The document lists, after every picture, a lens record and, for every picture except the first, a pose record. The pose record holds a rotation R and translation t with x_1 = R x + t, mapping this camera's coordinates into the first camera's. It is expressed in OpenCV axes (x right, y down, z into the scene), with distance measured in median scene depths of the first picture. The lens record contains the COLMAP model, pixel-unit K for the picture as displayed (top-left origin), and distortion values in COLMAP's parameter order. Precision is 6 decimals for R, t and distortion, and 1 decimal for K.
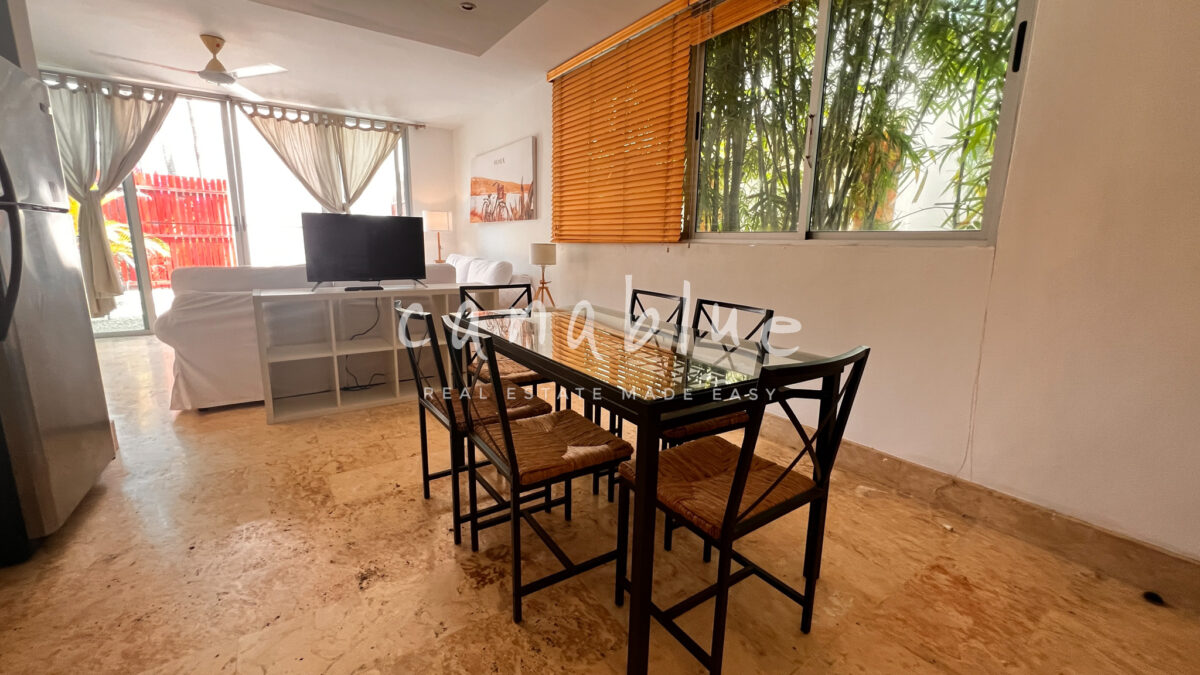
lens RADIAL K [[476.6, 0, 593.2], [0, 476.6, 326.8], [0, 0, 1]] dist [-0.000847, 0.001096]
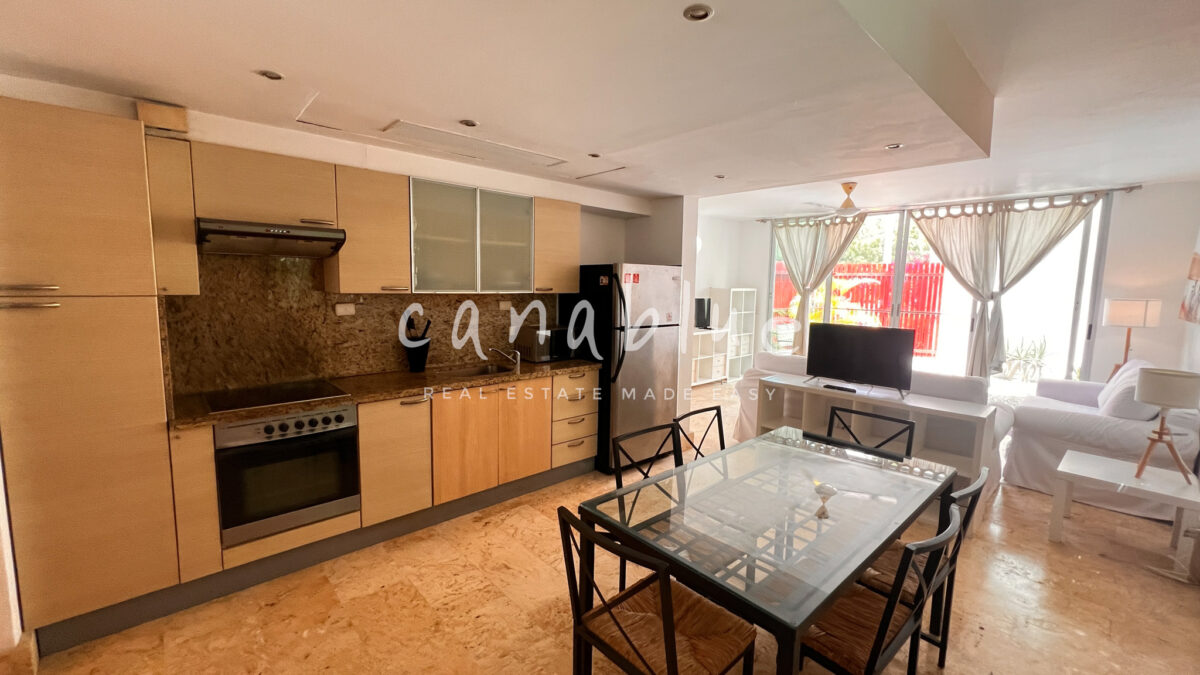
lens RADIAL K [[476.6, 0, 595.4], [0, 476.6, 335.1], [0, 0, 1]] dist [-0.000847, 0.001096]
pose [[0.141180, 0.090544, -0.985835, 0.327005], [-0.188197, 0.980104, 0.063067, -0.095205], [0.971931, 0.176627, 0.155411, 0.116813]]
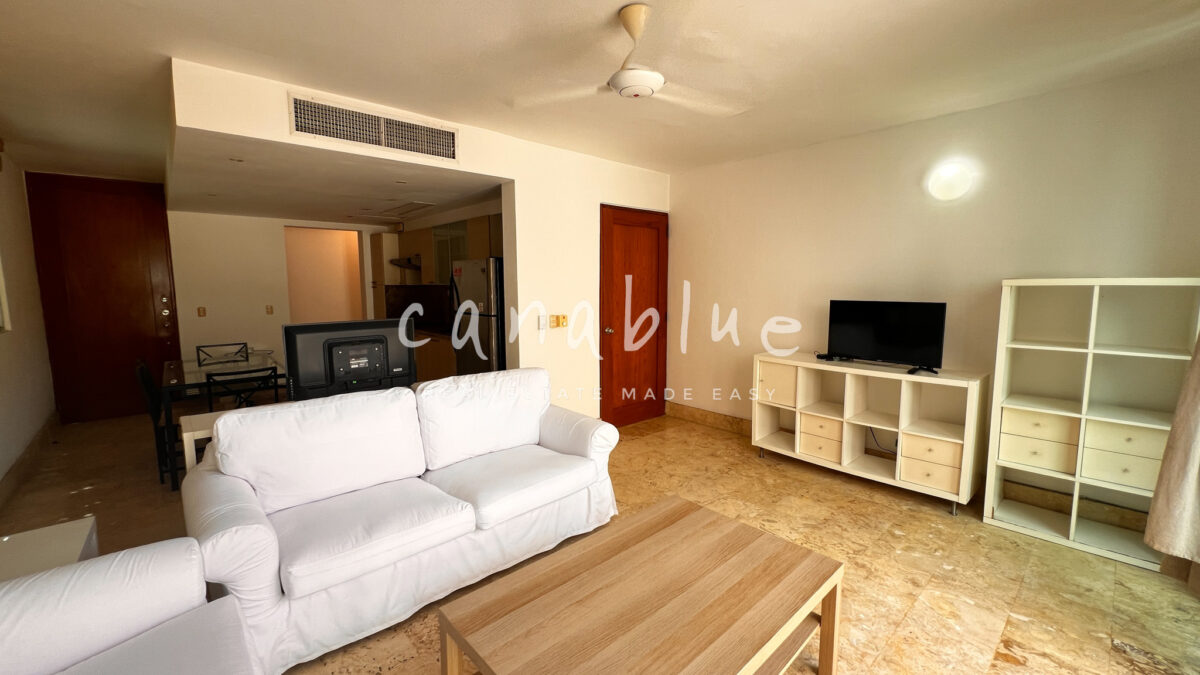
lens RADIAL K [[479.3, 0, 598.3], [0, 479.3, 334.4], [0, 0, 1]] dist [-0.001526, -0.000348]
pose [[-0.990023, -0.000245, -0.140903, -0.475251], [-0.040020, 0.959304, 0.279524, -0.284175], [0.135100, 0.282374, -0.949744, 1.137233]]
